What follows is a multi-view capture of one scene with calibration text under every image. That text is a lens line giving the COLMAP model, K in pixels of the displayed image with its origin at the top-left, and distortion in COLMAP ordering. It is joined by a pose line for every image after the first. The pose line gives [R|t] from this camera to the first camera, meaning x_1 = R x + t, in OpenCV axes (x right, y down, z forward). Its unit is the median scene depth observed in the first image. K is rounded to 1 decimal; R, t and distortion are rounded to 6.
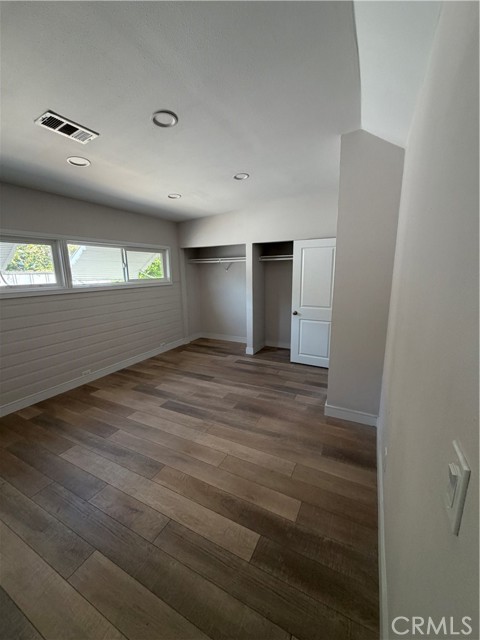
lens RADIAL K [[254.6, 0, 239.0], [0, 254.6, 319.1], [0, 0, 1]] dist [0.000000, 0.000082]
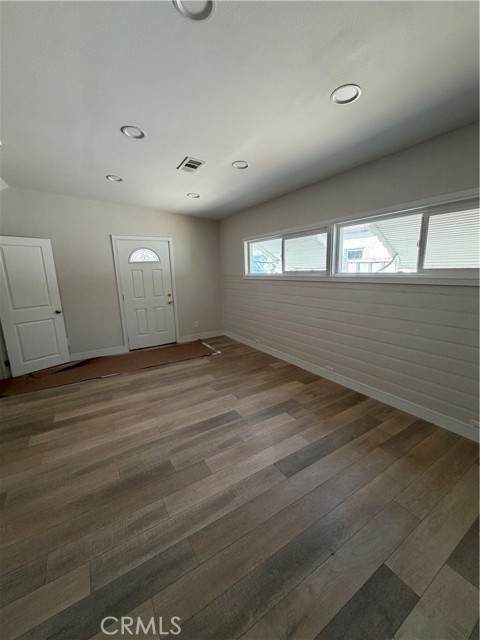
lens RADIAL K [[254.6, 0, 239.0], [0, 254.6, 319.1], [0, 0, 1]] dist [0.000000, 0.000082]
pose [[-0.508298, 0.193072, -0.839259, 0.359646], [-0.130844, 0.945916, 0.296855, -0.224752], [0.851183, 0.260702, -0.455545, 1.285067]]
